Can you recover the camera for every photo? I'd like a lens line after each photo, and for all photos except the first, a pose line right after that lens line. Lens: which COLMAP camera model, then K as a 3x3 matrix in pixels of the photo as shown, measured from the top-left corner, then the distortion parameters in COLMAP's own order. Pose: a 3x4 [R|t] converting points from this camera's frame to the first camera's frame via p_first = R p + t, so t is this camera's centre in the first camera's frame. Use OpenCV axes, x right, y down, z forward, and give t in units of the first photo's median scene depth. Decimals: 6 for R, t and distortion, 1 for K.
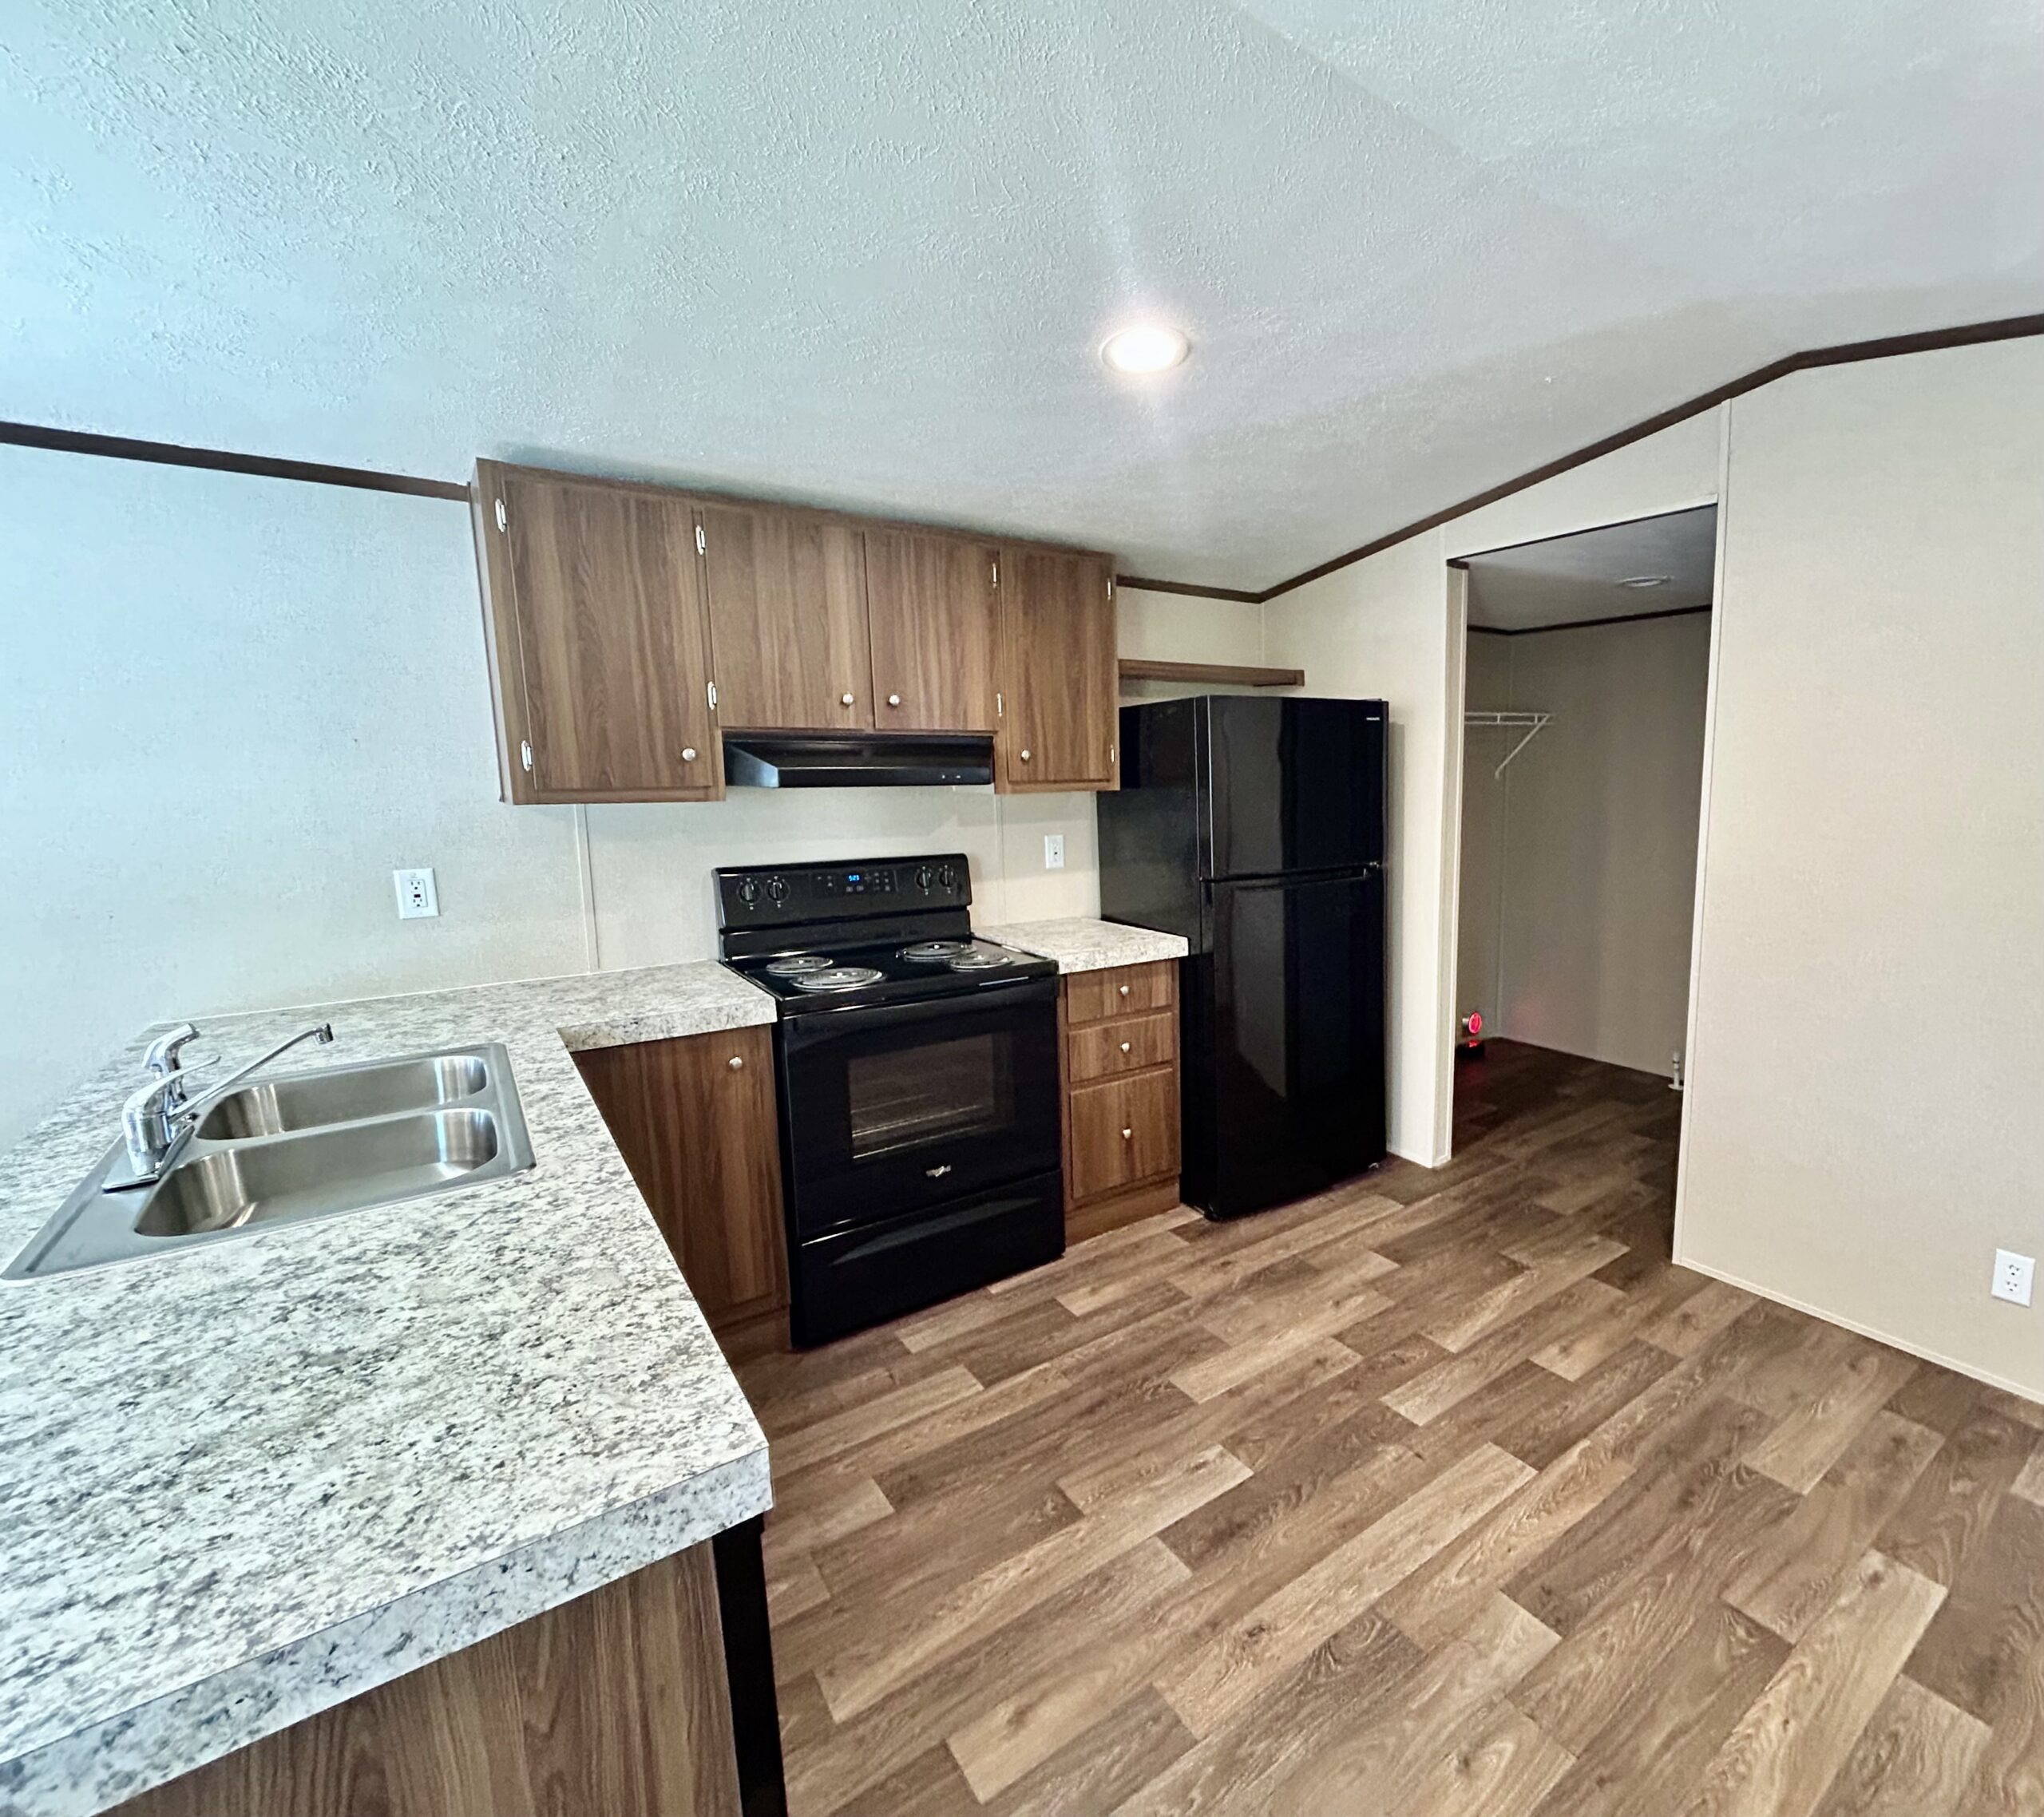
lens RADIAL K [[973.0, 0, 1206.4], [0, 973.0, 913.3], [0, 0, 1]] dist [0.000059, -0.000301]
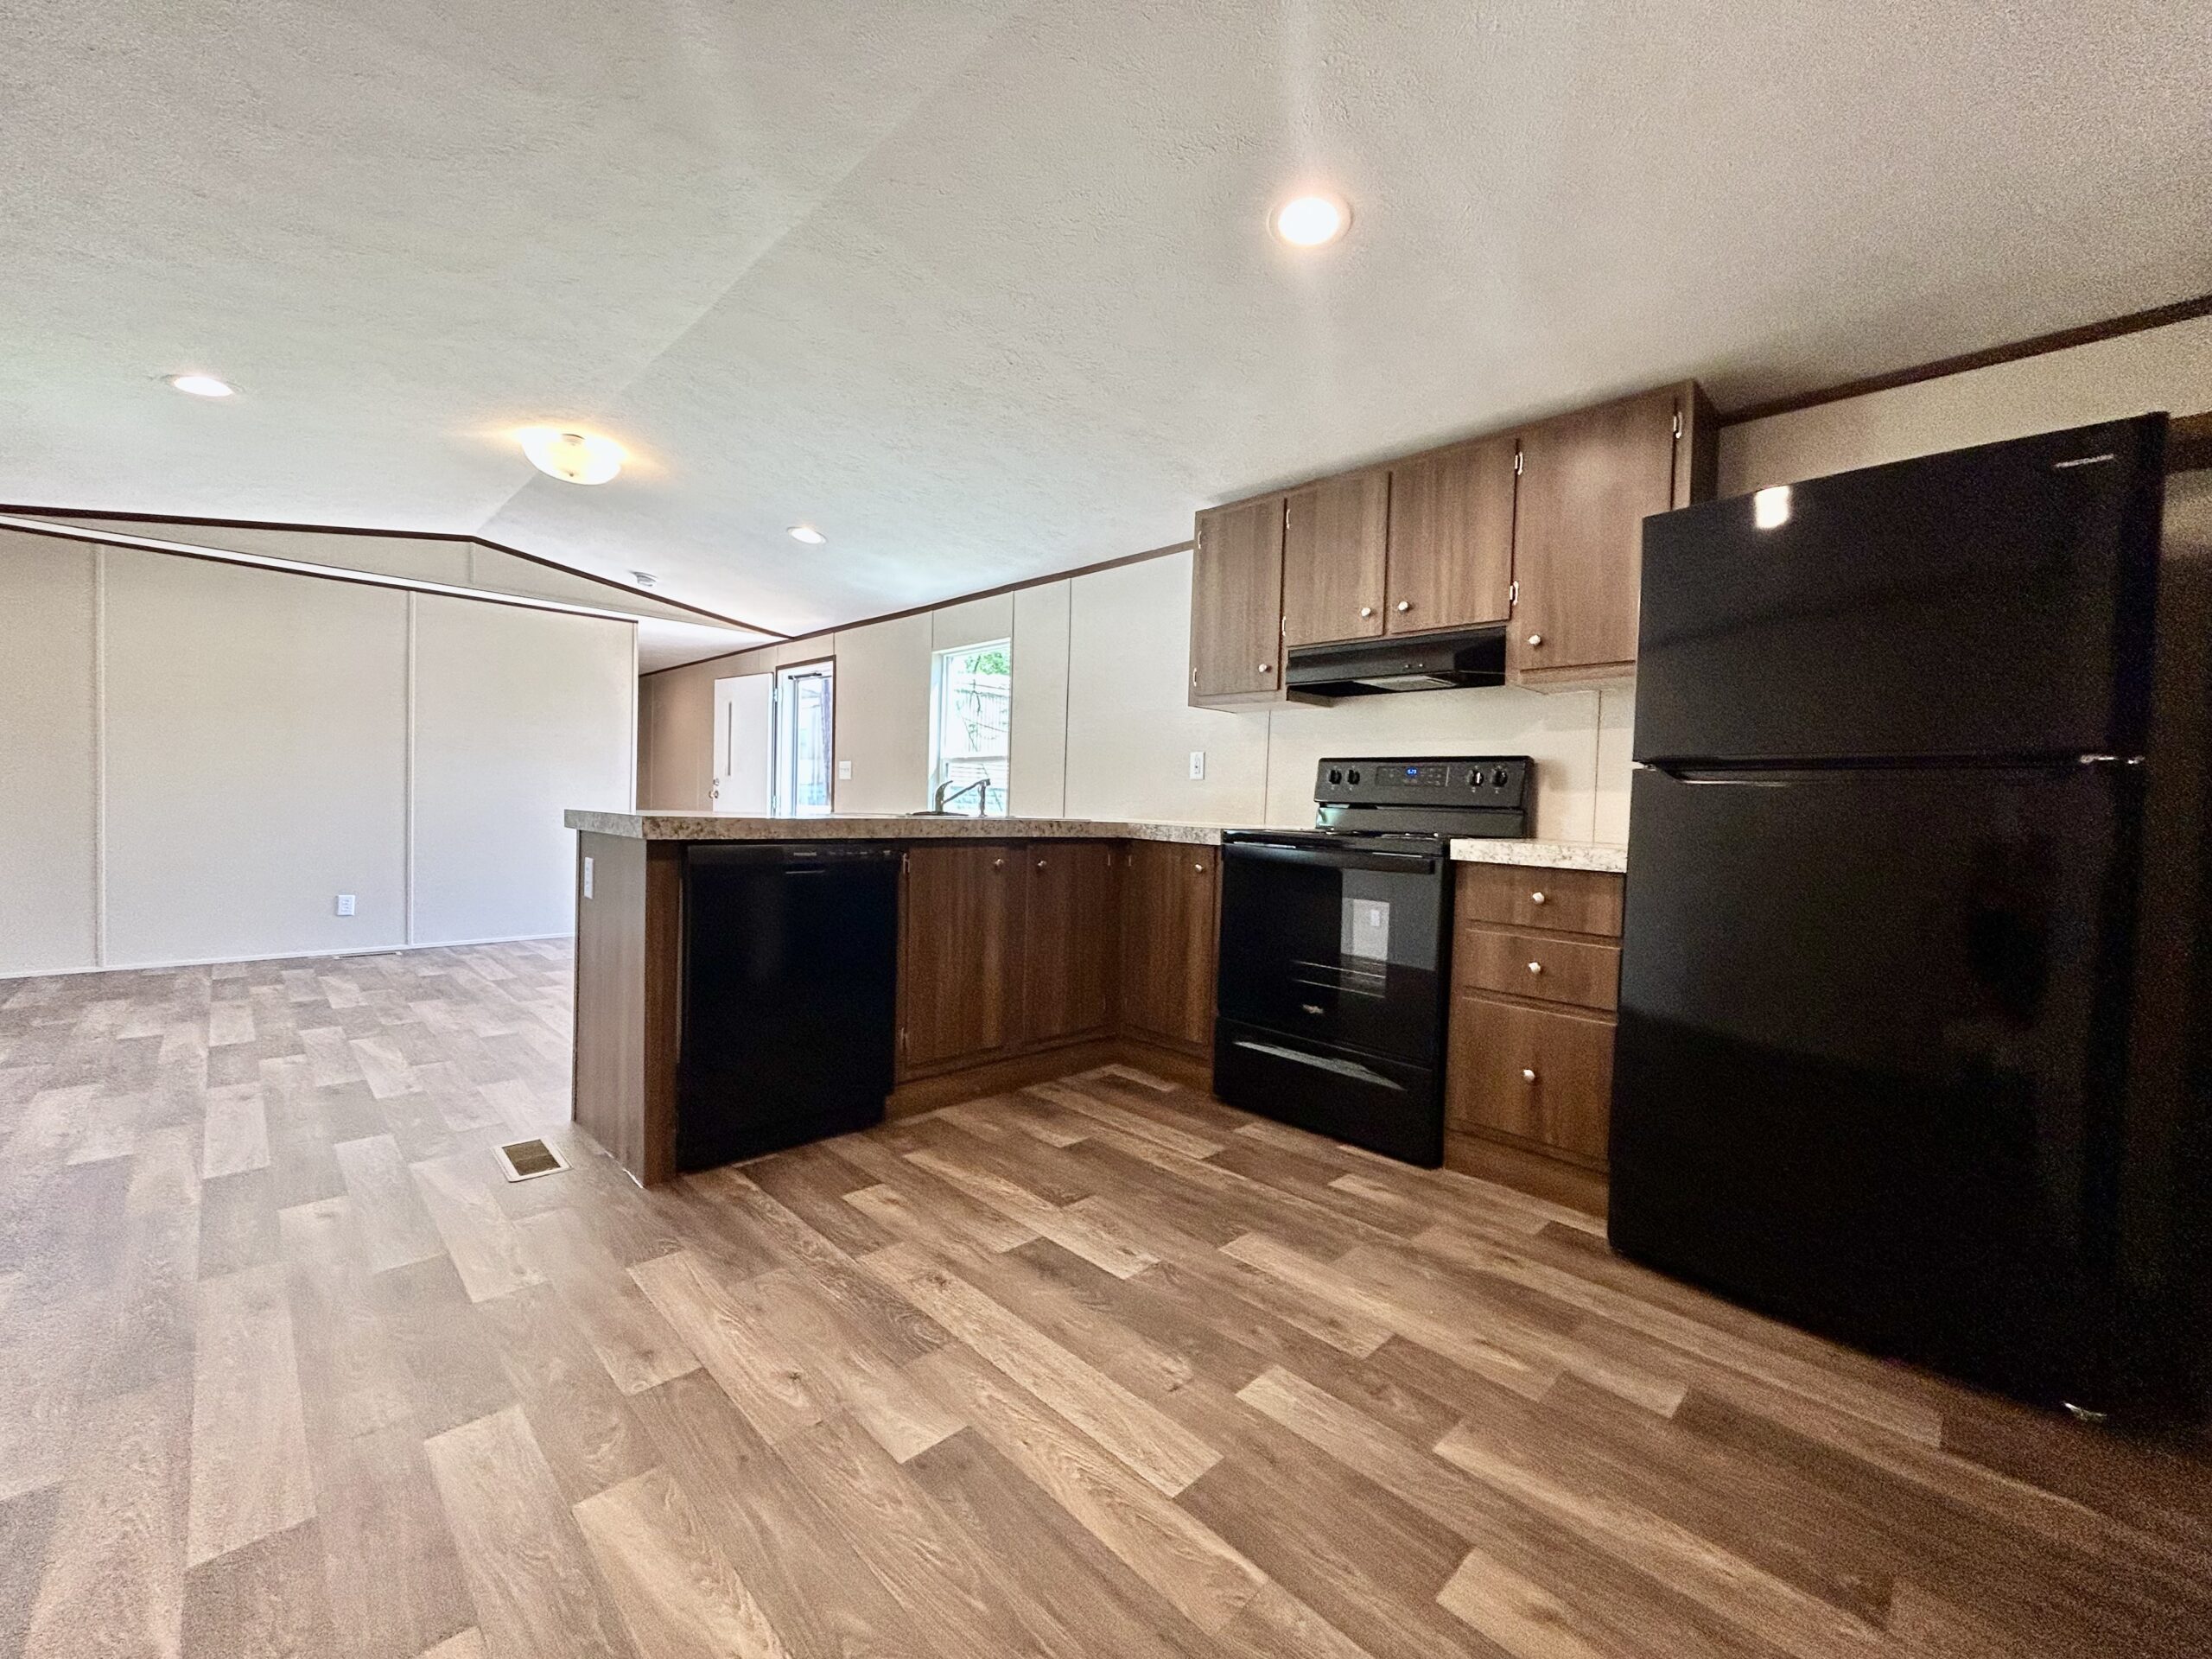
lens RADIAL K [[893.3, 0, 1111.7], [0, 893.3, 839.8], [0, 0, 1]] dist [-0.000011, 0.000585]
pose [[0.114183, 0.053134, -0.992038, 0.822477], [-0.178004, 0.983503, 0.032189, 0.091471], [0.977383, 0.172911, 0.121758, 0.702135]]
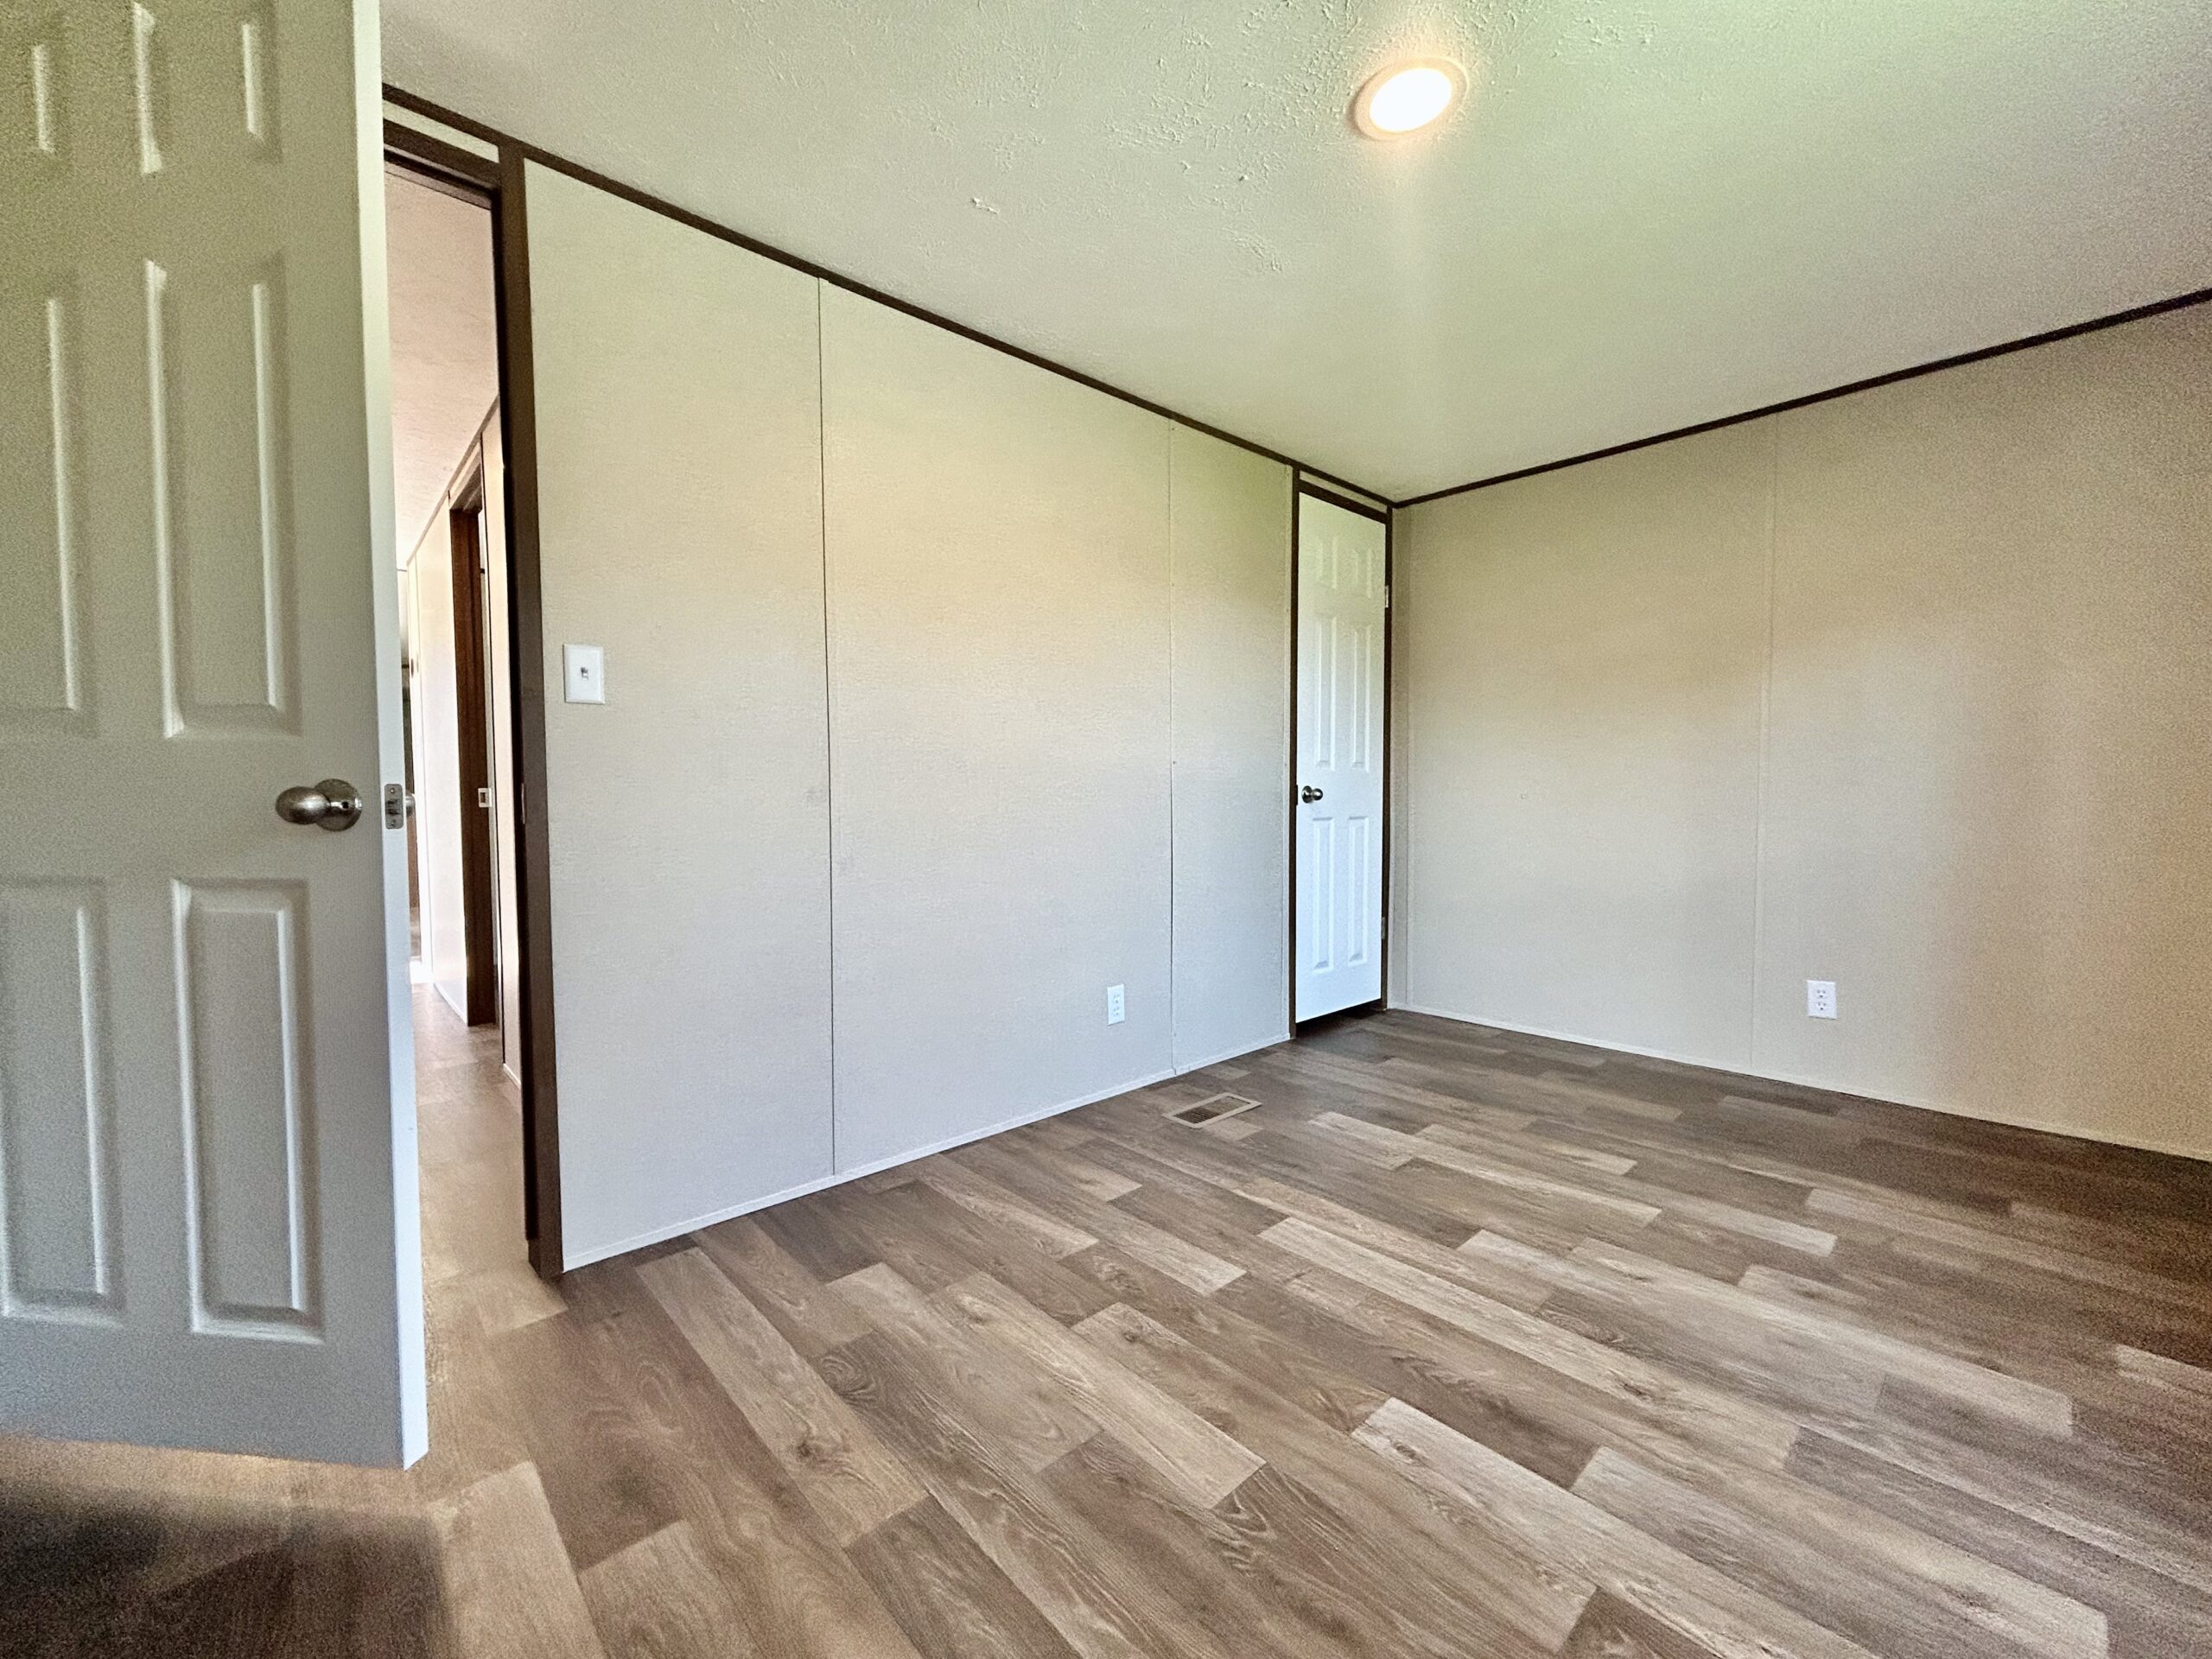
lens RADIAL K [[893.3, 0, 1105.8], [0, 893.3, 828.5], [0, 0, 1]] dist [-0.000011, 0.000585]
pose [[-0.071070, -0.027438, 0.997094, -0.527095], [0.153399, 0.987429, 0.038106, 0.079187], [-0.985605, 0.155661, -0.065968, 1.048449]]
